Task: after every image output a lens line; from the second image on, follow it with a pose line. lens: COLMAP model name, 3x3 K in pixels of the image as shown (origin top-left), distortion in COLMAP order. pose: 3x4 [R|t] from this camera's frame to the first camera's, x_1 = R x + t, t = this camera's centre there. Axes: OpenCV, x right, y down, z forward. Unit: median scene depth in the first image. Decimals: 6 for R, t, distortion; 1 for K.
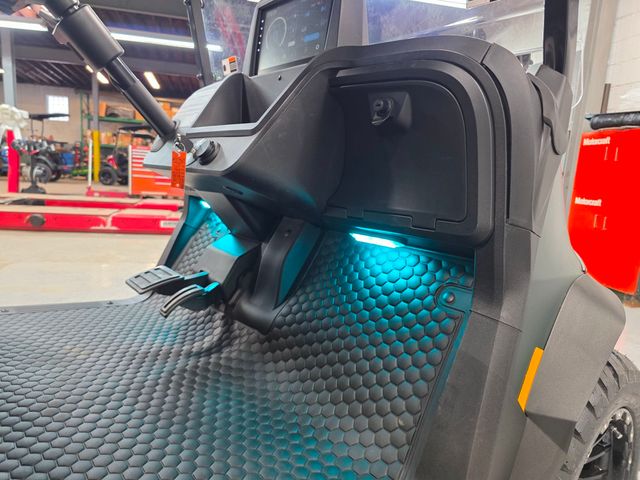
lens RADIAL K [[435.1, 0, 317.5], [0, 435.1, 241.1], [0, 0, 1]] dist [0.033833, -0.032747]
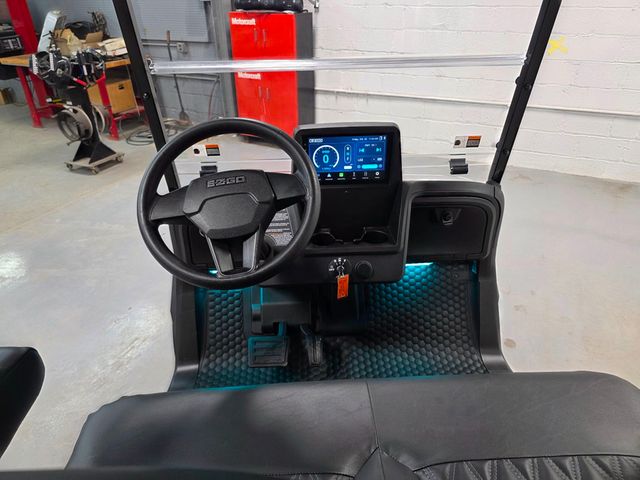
lens RADIAL K [[435.1, 0, 317.5], [0, 435.1, 241.1], [0, 0, 1]] dist [0.033833, -0.032747]
pose [[0.607562, -0.457585, 0.649219, -0.285375], [0.172211, 0.873822, 0.454730, -0.222873], [-0.775379, -0.164474, 0.609701, 0.040515]]
